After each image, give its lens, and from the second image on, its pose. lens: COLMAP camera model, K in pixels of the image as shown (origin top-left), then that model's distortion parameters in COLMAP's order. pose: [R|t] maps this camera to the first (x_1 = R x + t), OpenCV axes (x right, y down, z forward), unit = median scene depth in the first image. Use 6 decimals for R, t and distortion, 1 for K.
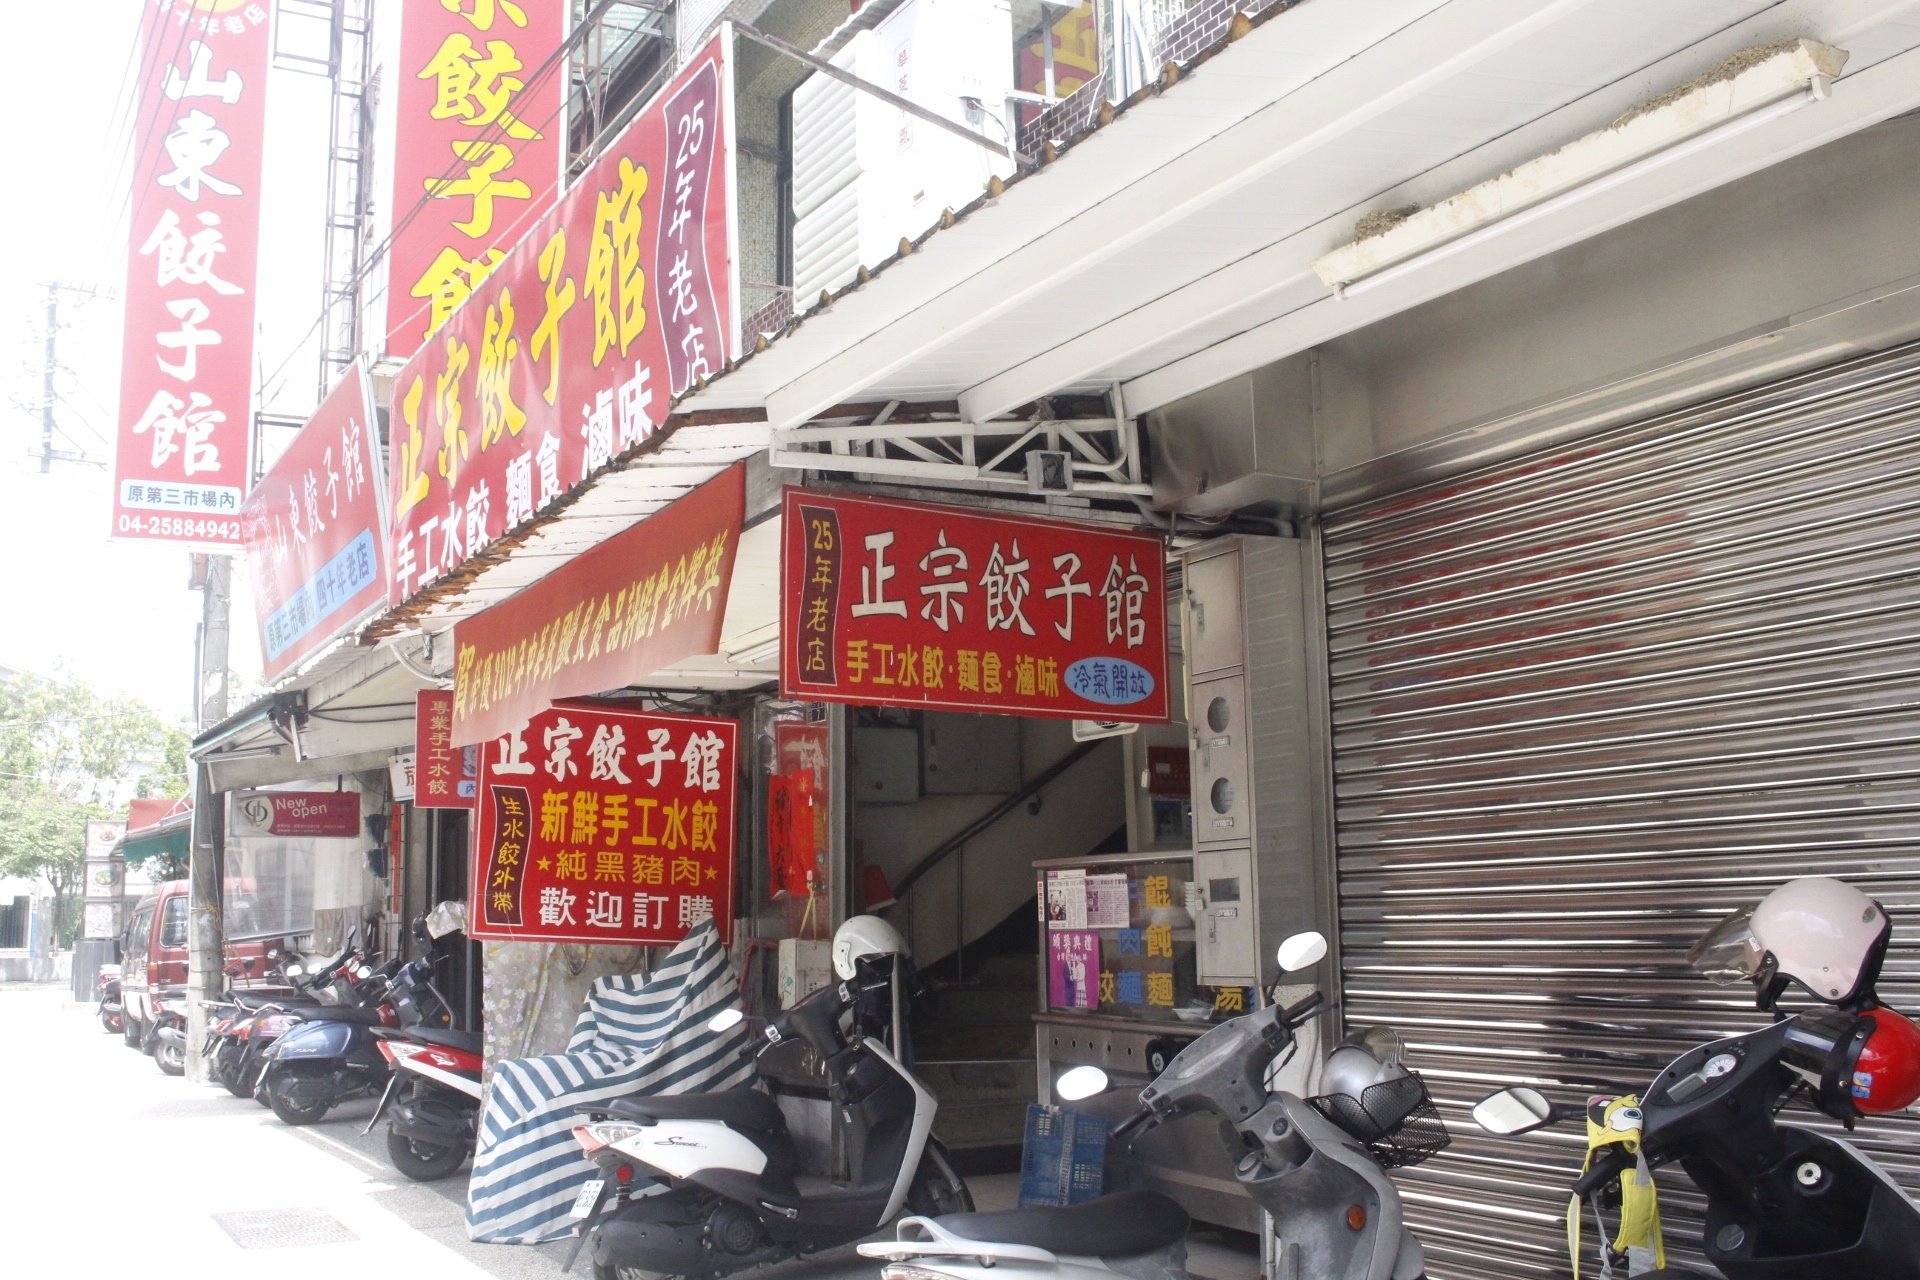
lens RADIAL K [[1906.7, 0, 960.0], [0, 1906.7, 640.0], [0, 0, 1]] dist [-0.100807, 0.024233]
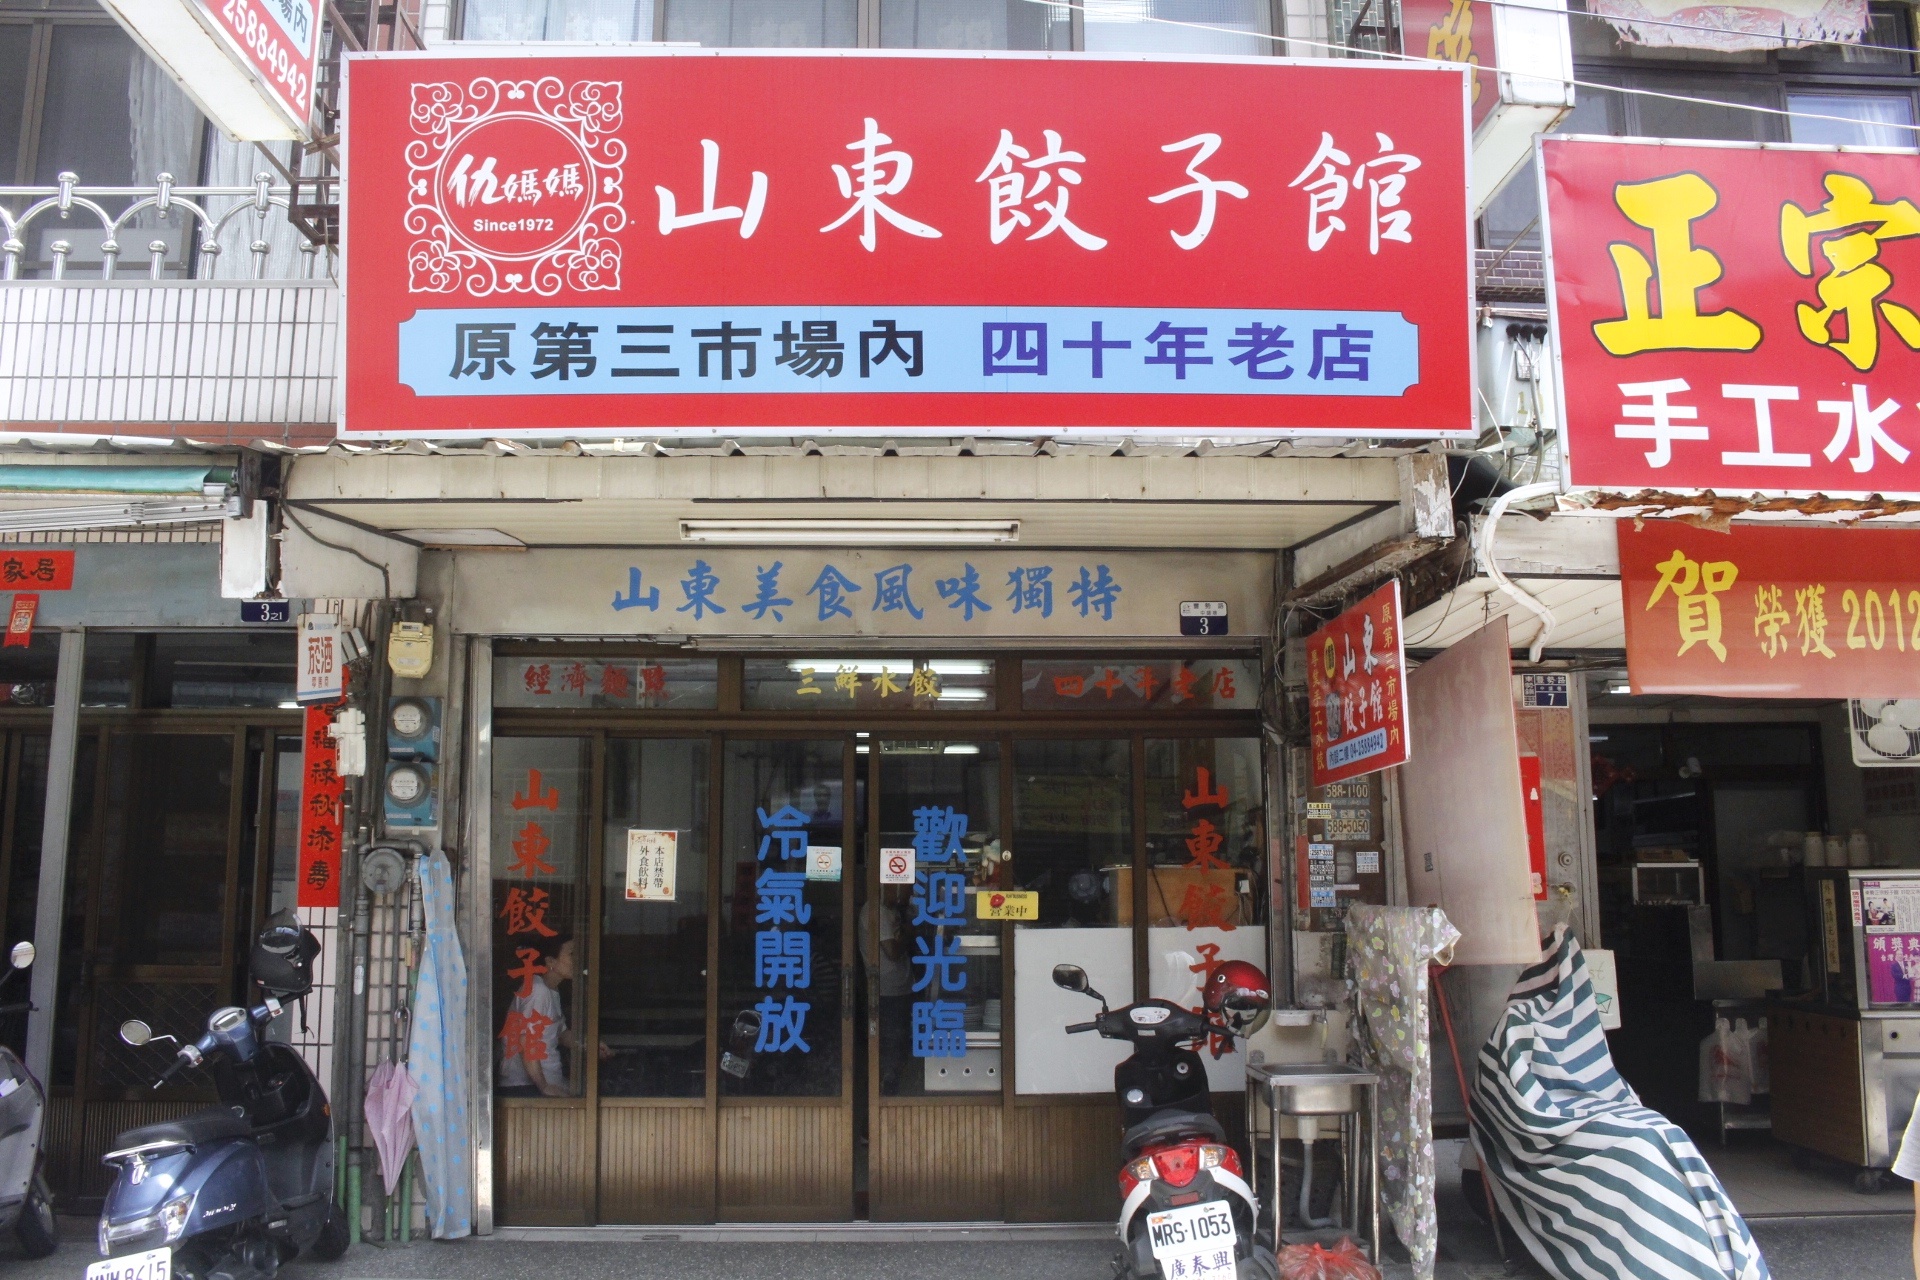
lens RADIAL K [[1624.4, 0, 960.0], [0, 1624.4, 640.0], [0, 0, 1]] dist [-0.172522, 0.146789]
pose [[0.445164, 0.156178, 0.881724, -0.709999], [-0.135024, 0.985121, -0.106321, 0.106473], [-0.885210, -0.071724, 0.459628, 0.748962]]
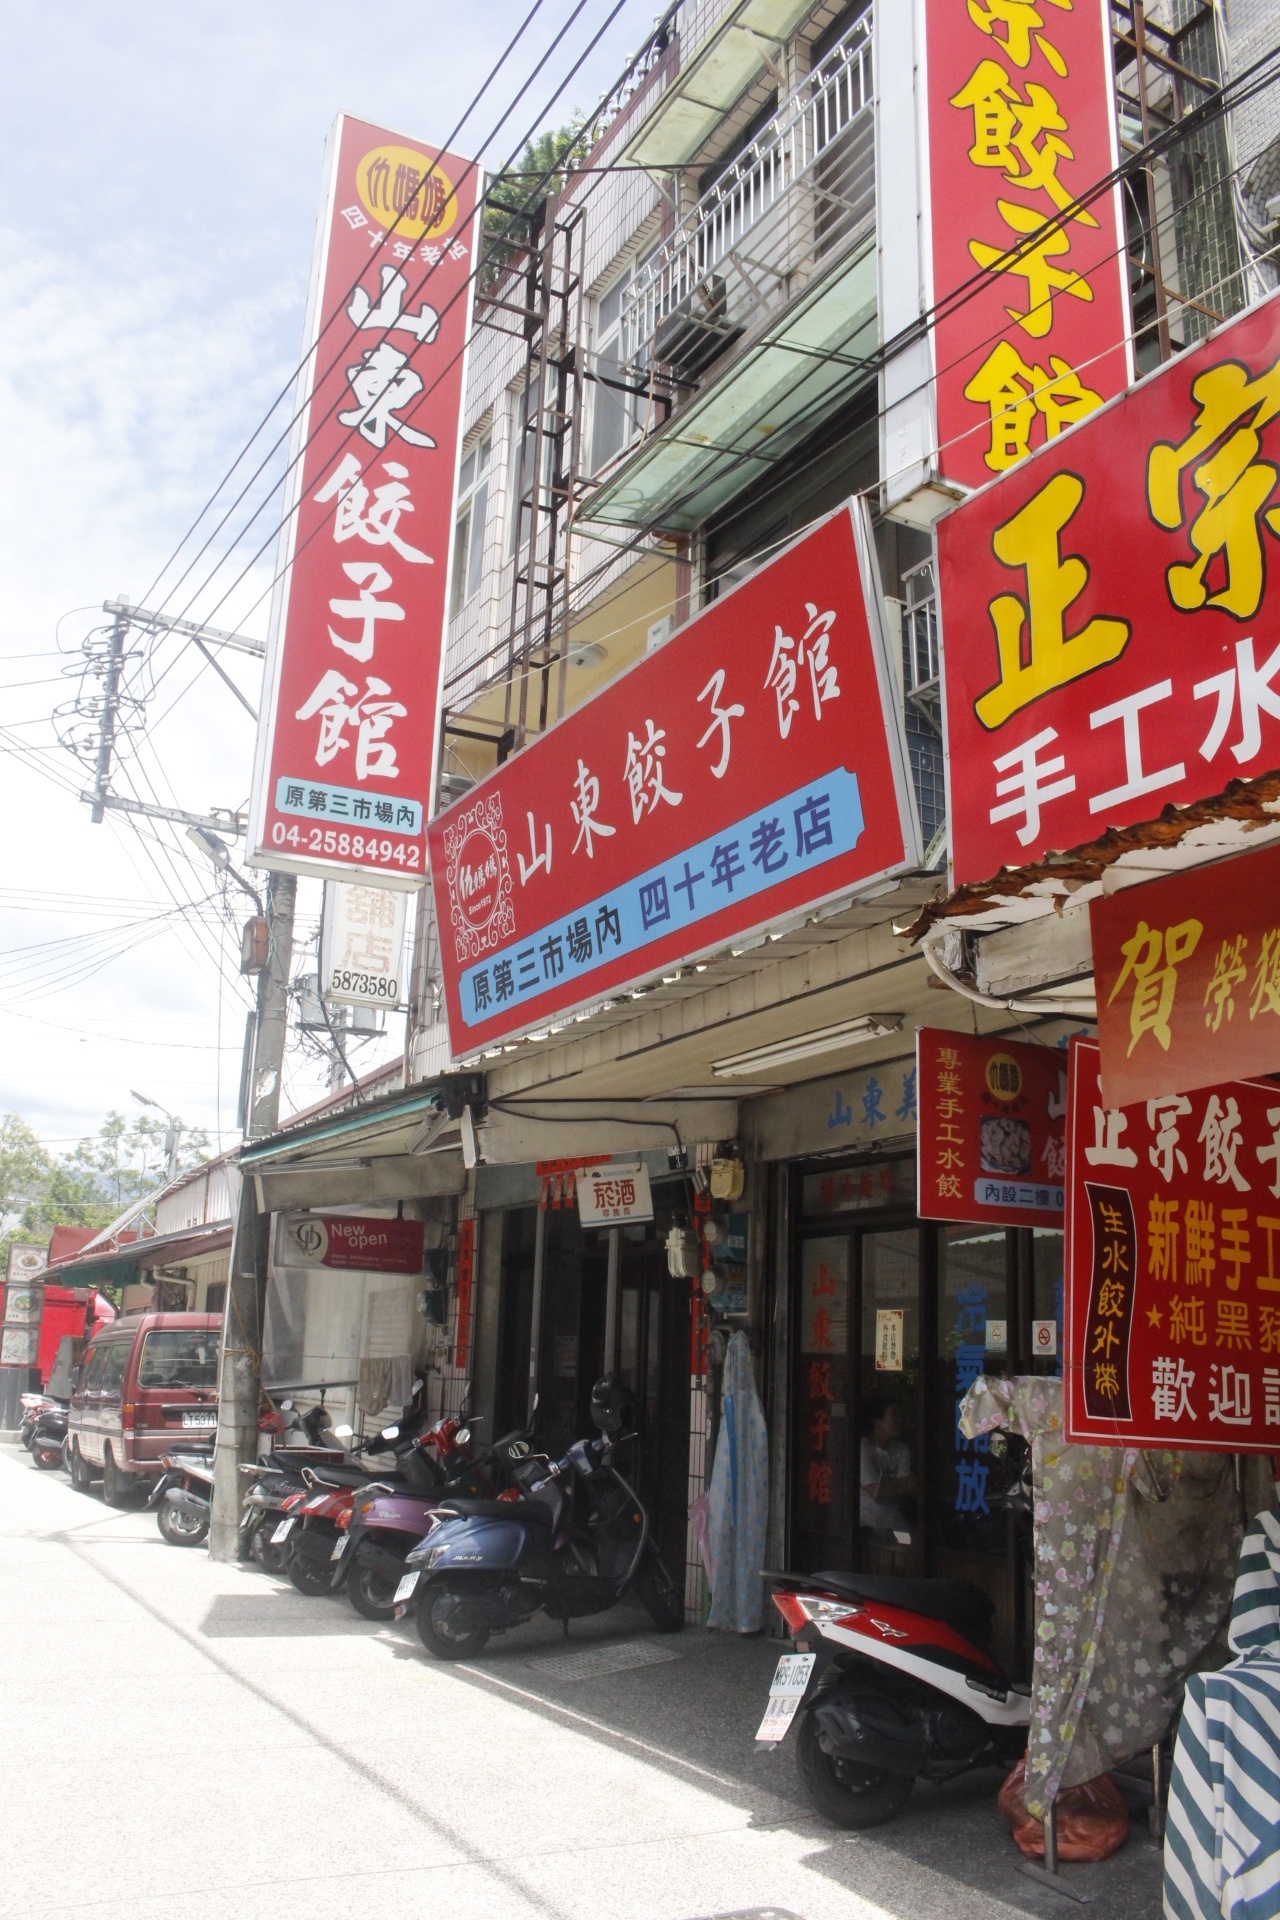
lens RADIAL K [[1624.4, 0, 640.0], [0, 1624.4, 960.0], [0, 0, 1]] dist [-0.172522, 0.146789]
pose [[0.998757, 0.043680, -0.024020, -0.312738], [-0.046019, 0.993145, -0.107453, 0.055881], [0.019162, 0.108424, 0.993920, 0.402565]]
